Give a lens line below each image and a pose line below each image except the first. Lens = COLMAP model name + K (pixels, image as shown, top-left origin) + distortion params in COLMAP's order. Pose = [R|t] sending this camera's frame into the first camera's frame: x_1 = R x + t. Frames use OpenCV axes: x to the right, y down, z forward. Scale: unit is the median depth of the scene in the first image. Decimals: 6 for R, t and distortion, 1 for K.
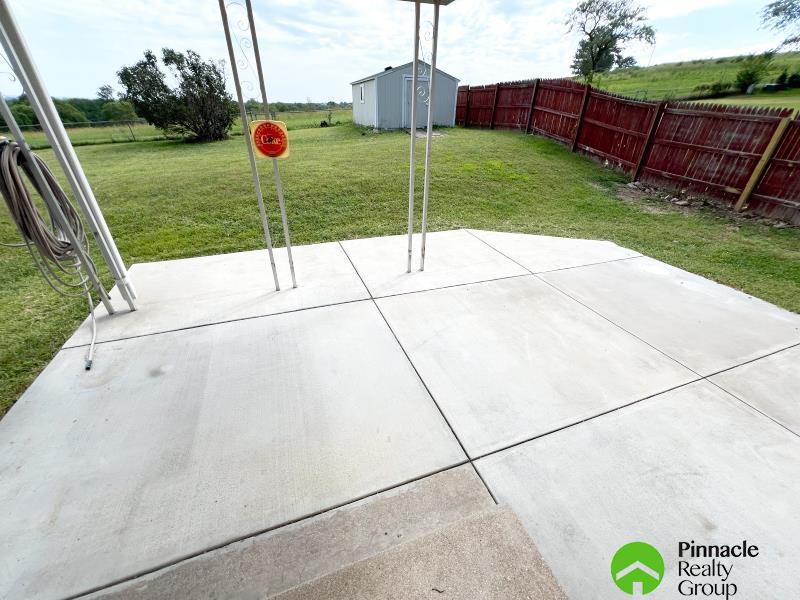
lens RADIAL K [[323.6, 0, 399.0], [0, 323.6, 292.2], [0, 0, 1]] dist [0.020393, 0.001181]
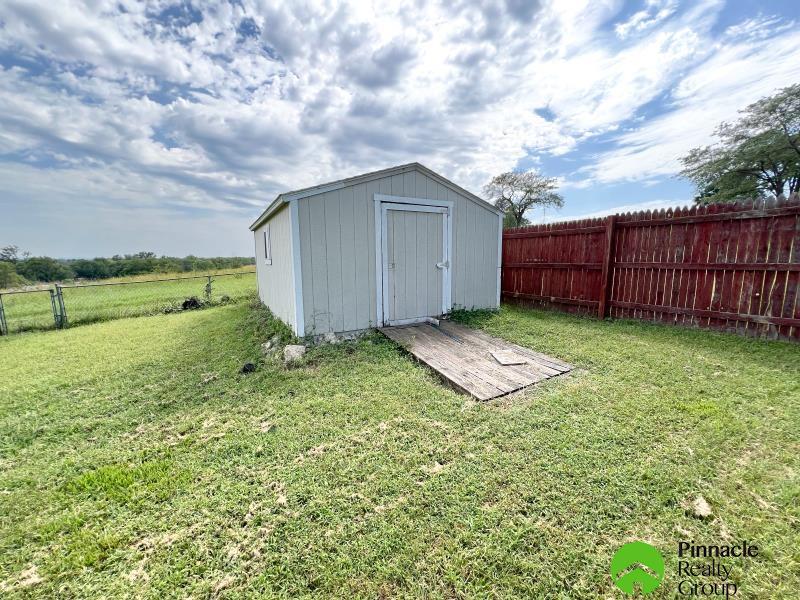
lens RADIAL K [[323.6, 0, 395.2], [0, 323.6, 302.9], [0, 0, 1]] dist [0.020393, 0.001181]
pose [[0.983020, -0.051835, 0.176024, -0.029593], [0.113007, 0.926789, -0.358179, -0.386771], [-0.144571, 0.371989, 0.916910, 0.644785]]
